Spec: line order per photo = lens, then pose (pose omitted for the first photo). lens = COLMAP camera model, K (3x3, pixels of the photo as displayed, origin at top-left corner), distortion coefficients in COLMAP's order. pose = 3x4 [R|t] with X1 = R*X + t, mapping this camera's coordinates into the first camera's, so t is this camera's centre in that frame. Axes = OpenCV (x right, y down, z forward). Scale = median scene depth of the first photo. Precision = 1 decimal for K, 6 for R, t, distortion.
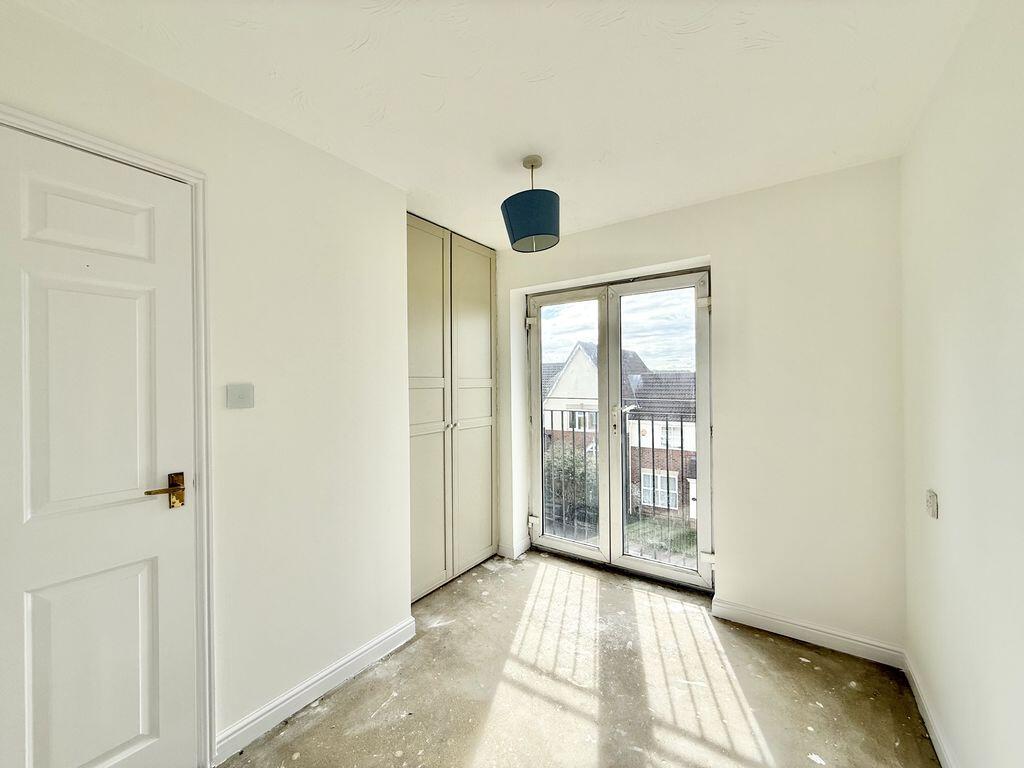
lens RADIAL K [[407.2, 0, 508.9], [0, 407.2, 381.4], [0, 0, 1]] dist [0.000064, -0.000073]
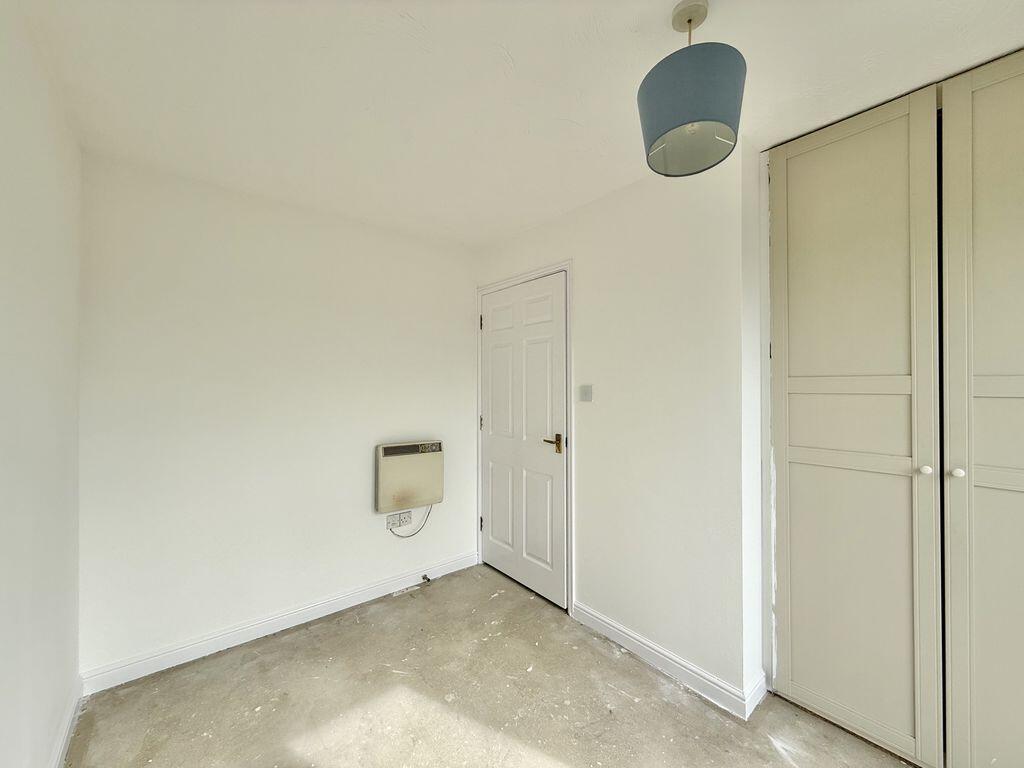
lens RADIAL K [[407.4, 0, 508.3], [0, 407.4, 384.2], [0, 0, 1]] dist [0.000300, 0.000127]
pose [[-0.270028, 0.006062, -0.962833, 0.822811], [0.006598, 0.999968, 0.004446, -0.005671], [0.962830, -0.005152, -0.270060, 1.060697]]
